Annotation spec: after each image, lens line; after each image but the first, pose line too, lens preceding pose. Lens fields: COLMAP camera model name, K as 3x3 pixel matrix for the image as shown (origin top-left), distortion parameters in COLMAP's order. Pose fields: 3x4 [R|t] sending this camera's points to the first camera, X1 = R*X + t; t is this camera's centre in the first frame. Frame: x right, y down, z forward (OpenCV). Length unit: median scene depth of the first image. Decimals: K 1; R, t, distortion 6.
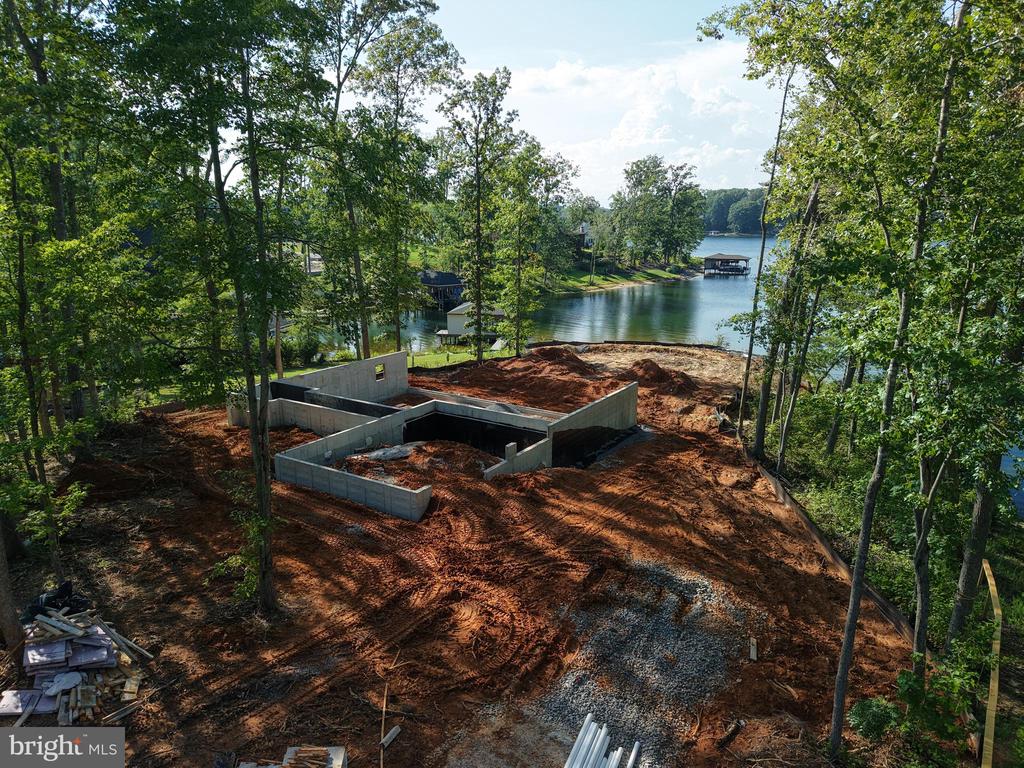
lens RADIAL K [[686.6, 0, 512.0], [0, 686.6, 384.0], [0, 0, 1]] dist [0.012546, -0.003741]
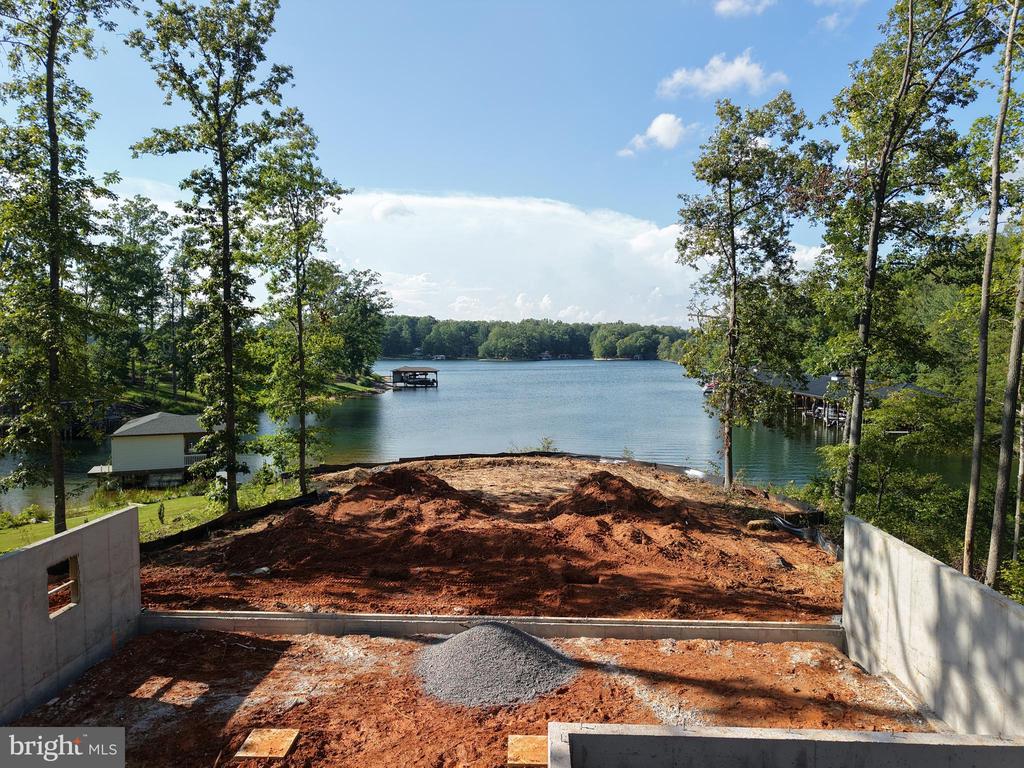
lens RADIAL K [[676.2, 0, 515.0], [0, 676.2, 388.2], [0, 0, 1]] dist [0.003634, -0.002913]
pose [[0.861689, -0.026380, 0.506751, -0.105524], [0.115435, 0.982655, -0.145133, -0.023059], [-0.494133, 0.183556, 0.849788, 0.395298]]
